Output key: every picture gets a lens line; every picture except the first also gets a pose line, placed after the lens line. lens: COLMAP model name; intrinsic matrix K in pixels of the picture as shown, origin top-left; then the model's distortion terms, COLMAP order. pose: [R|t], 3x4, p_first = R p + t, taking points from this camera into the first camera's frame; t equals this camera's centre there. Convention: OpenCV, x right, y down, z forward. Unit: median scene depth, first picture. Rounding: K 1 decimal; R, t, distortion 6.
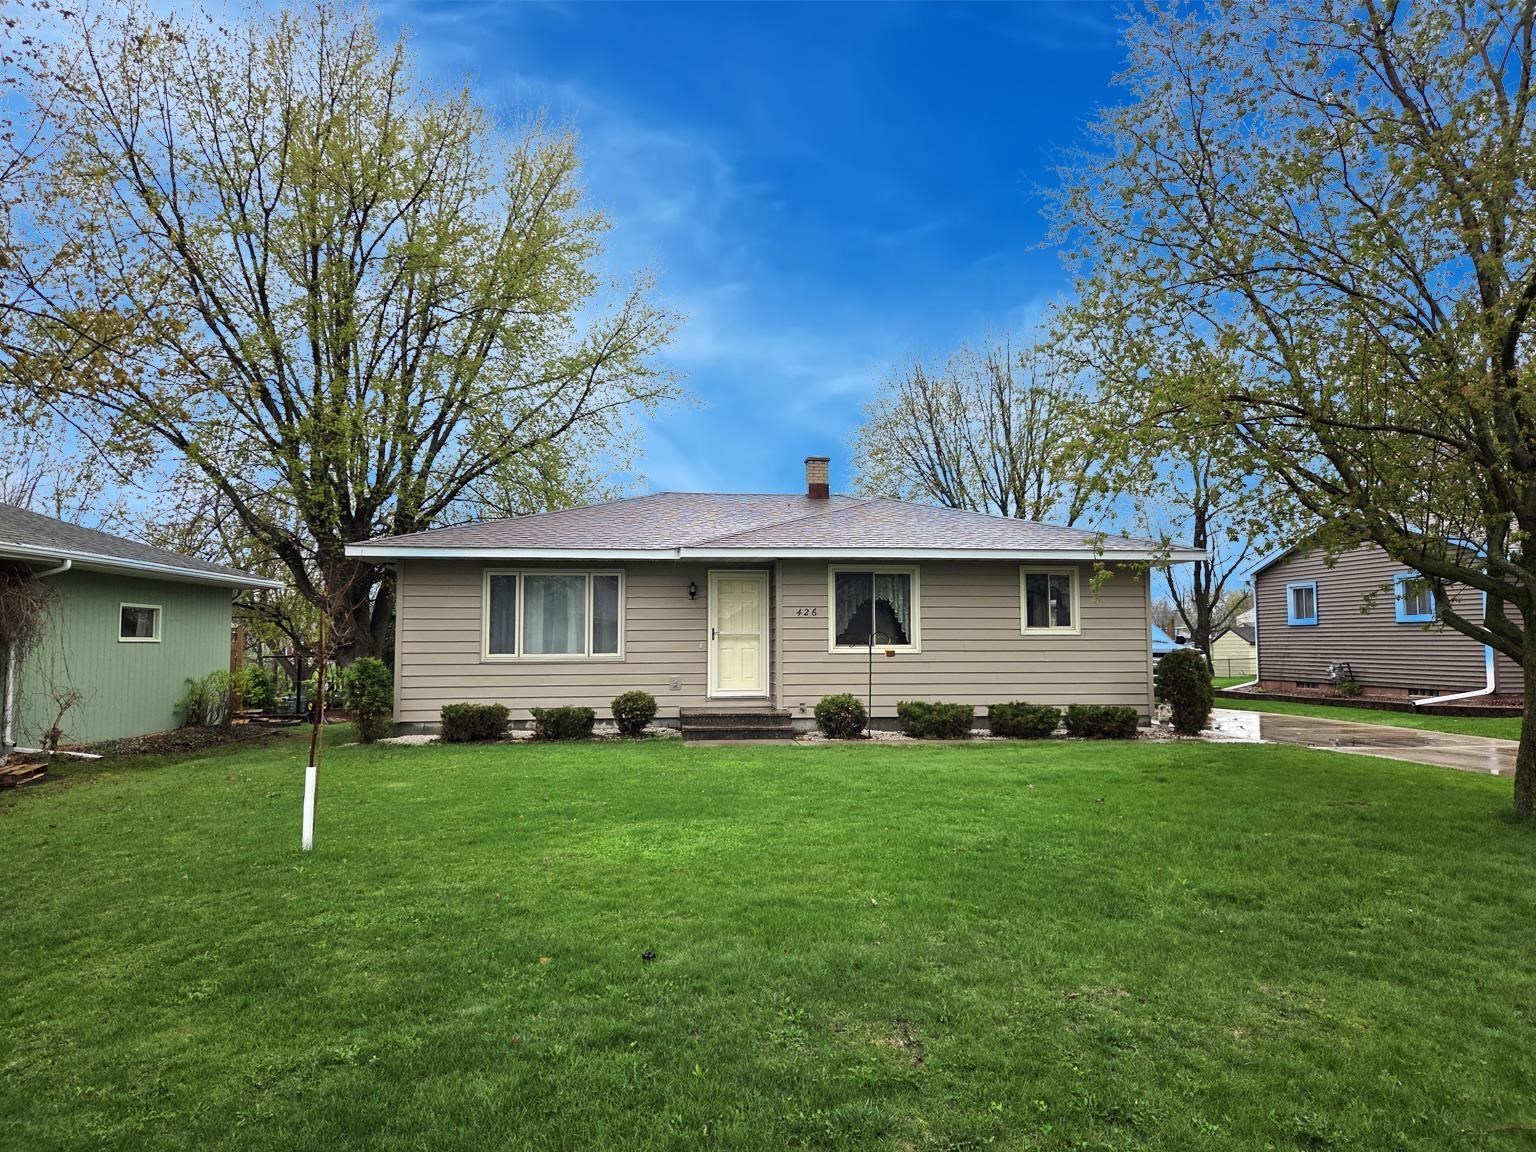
lens RADIAL K [[1018.4, 0, 758.9], [0, 1018.4, 549.7], [0, 0, 1]] dist [0.073309, -0.053842]
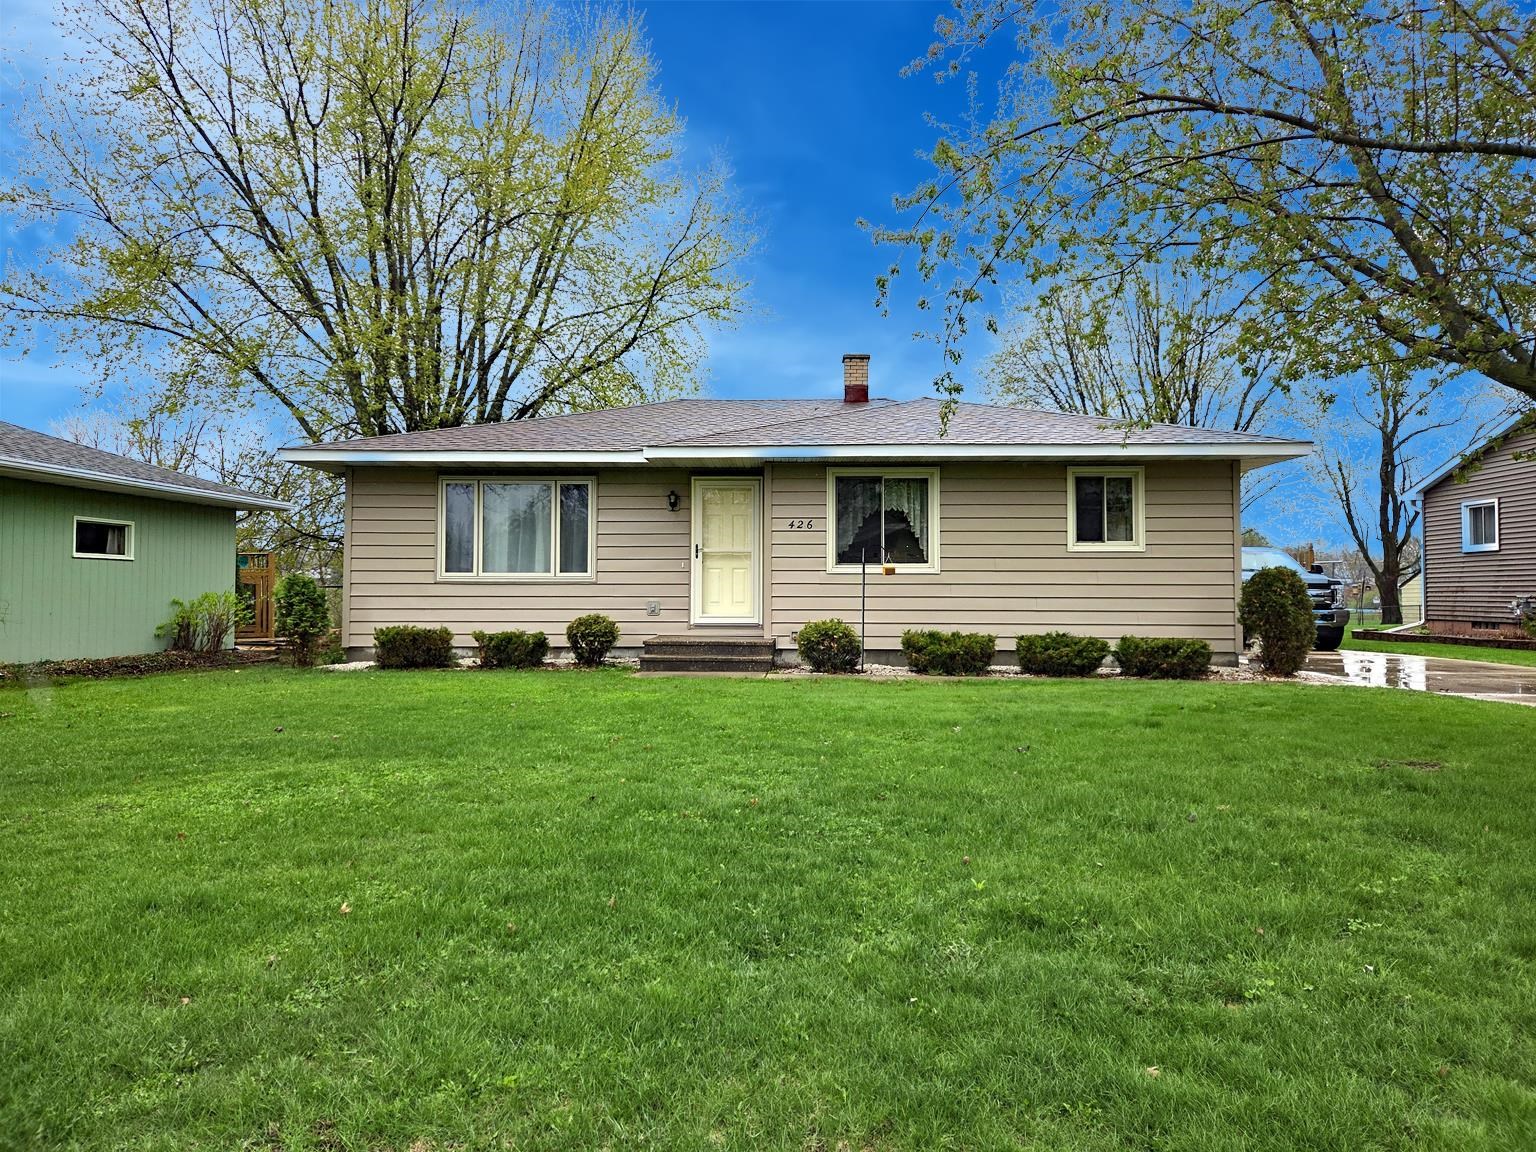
lens RADIAL K [[1018.4, 0, 758.9], [0, 1018.4, 549.7], [0, 0, 1]] dist [0.073309, -0.053842]
pose [[0.988454, -0.000629, -0.151518, 0.138844], [0.008413, 0.998677, 0.050735, 0.039009], [0.151285, -0.051424, 0.987152, 0.164648]]
